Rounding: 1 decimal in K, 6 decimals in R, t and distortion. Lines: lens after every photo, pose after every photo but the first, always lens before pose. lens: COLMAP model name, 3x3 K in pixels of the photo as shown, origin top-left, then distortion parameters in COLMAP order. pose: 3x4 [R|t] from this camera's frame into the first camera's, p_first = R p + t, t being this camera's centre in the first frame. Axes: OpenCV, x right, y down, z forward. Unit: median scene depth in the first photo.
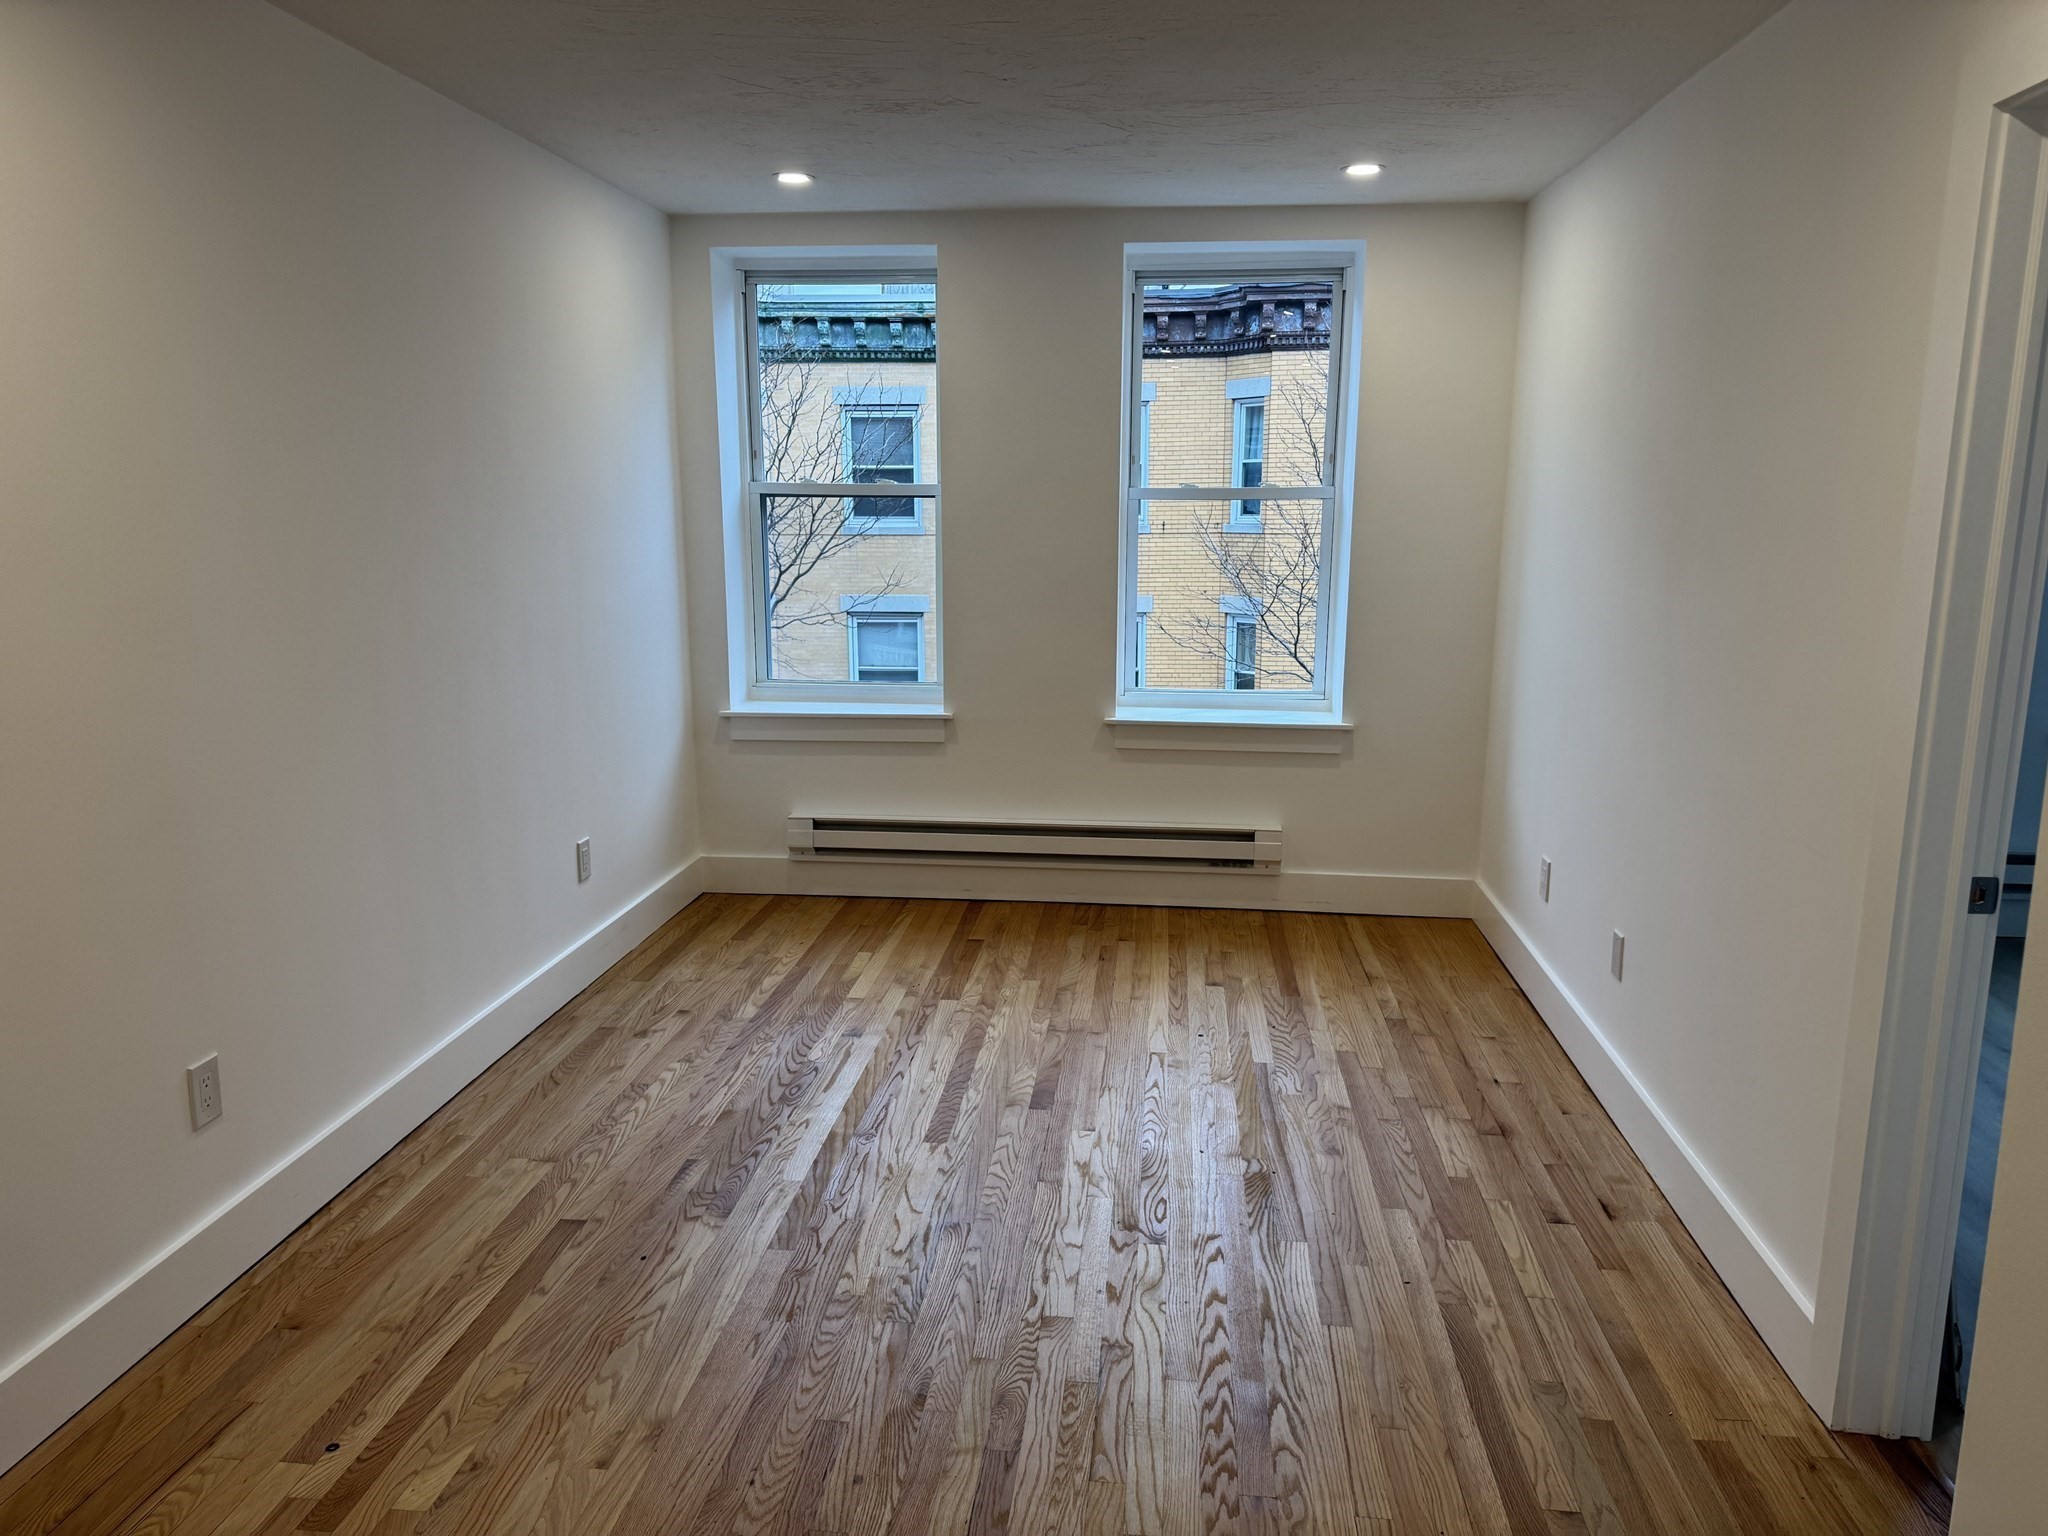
lens RADIAL K [[1435.8, 0, 1024.0], [0, 1435.8, 768.0], [0, 0, 1]] dist [0.138456, -0.237202]
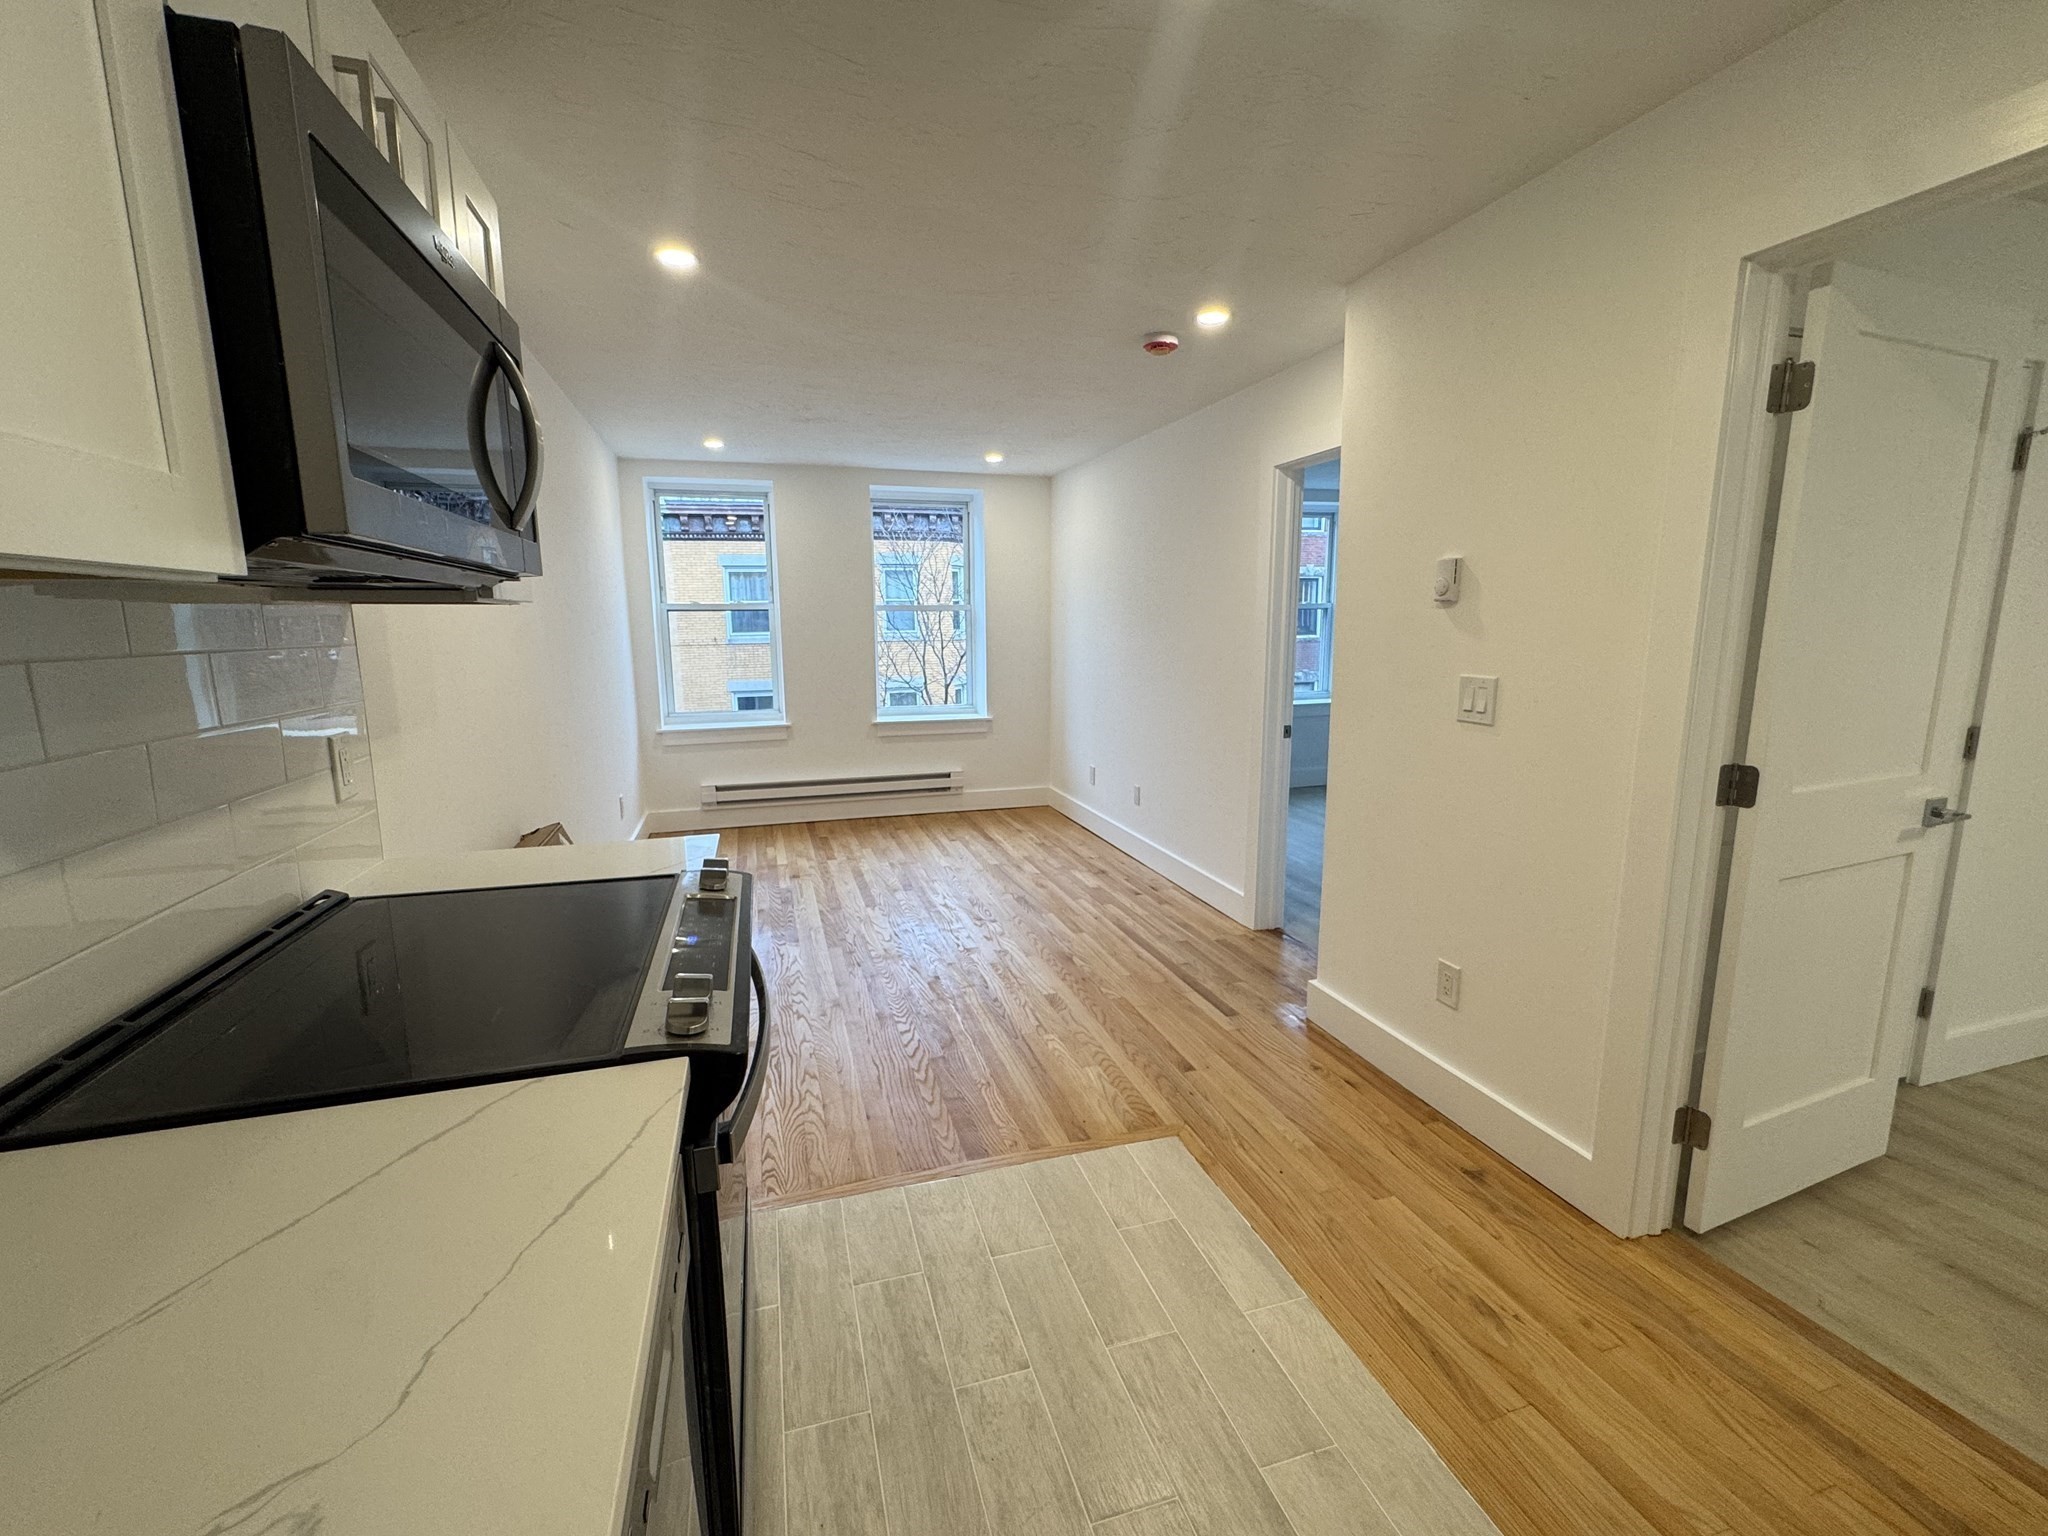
lens RADIAL K [[865.0, 0, 1024.0], [0, 865.0, 768.0], [0, 0, 1]] dist [-0.000158, -0.000063]
pose [[0.920803, -0.073959, 0.382951, -0.254853], [0.082459, 0.996578, -0.005806, 0.064002], [-0.381211, 0.036924, 0.923751, -0.203782]]
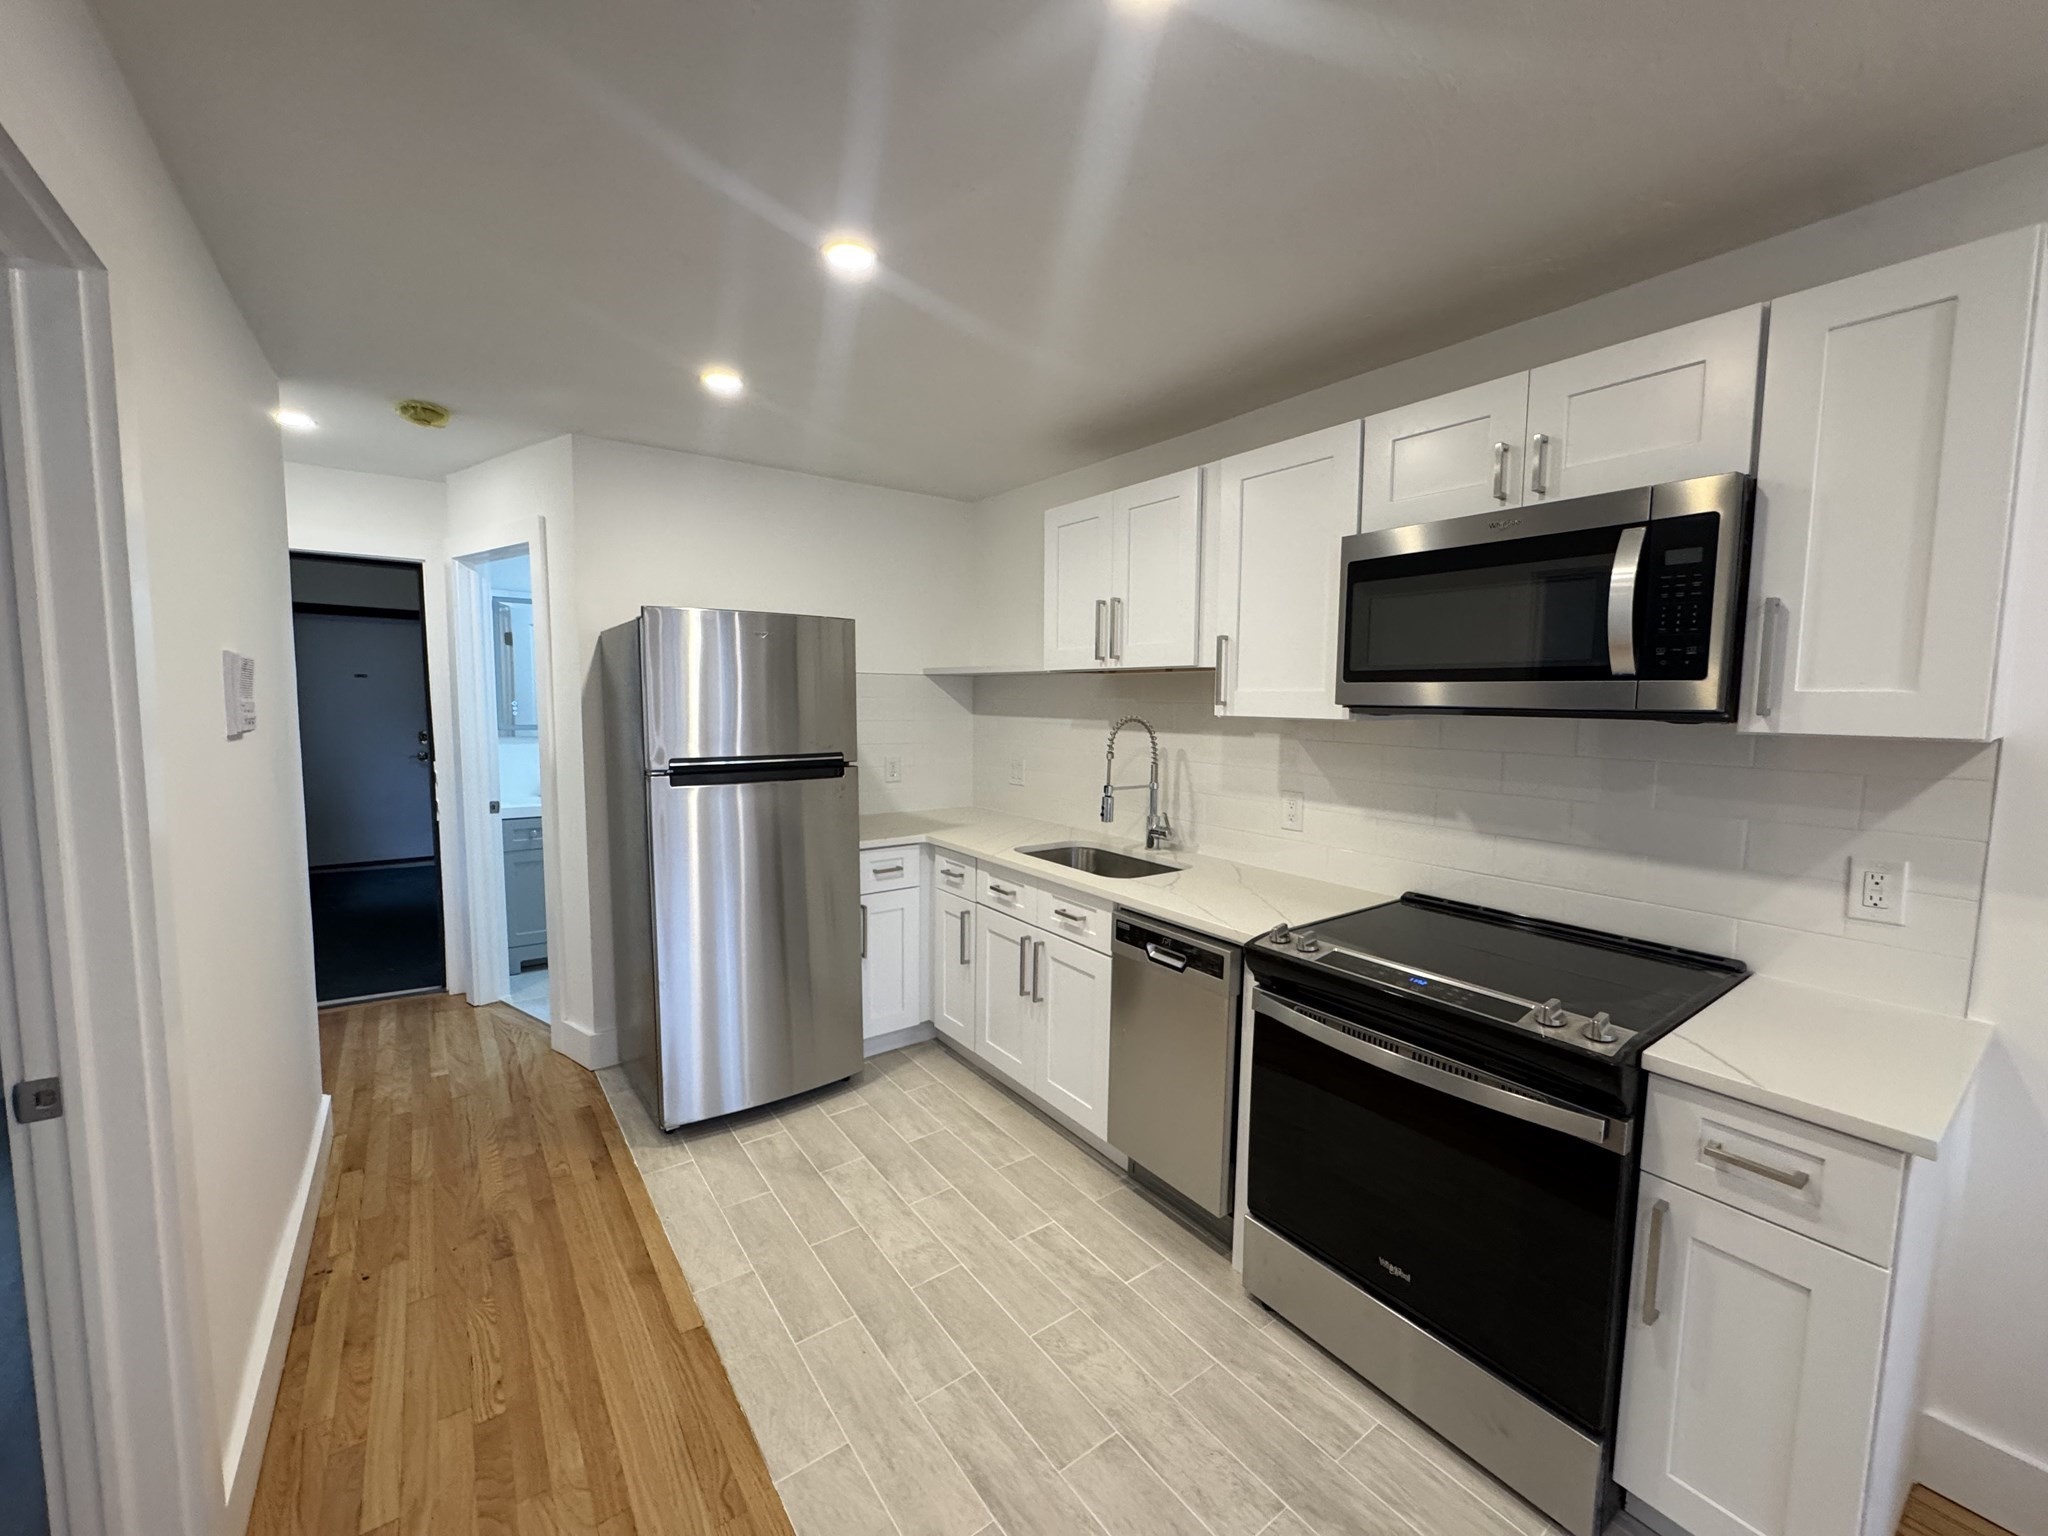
lens RADIAL K [[815.8, 0, 1020.8], [0, 815.8, 771.1], [0, 0, 1]] dist [-0.001699, -0.000017]
pose [[-0.742187, 0.053678, -0.668040, 0.130607], [-0.135349, 0.964243, 0.227850, -0.042638], [0.656384, 0.259525, -0.708383, 0.236804]]
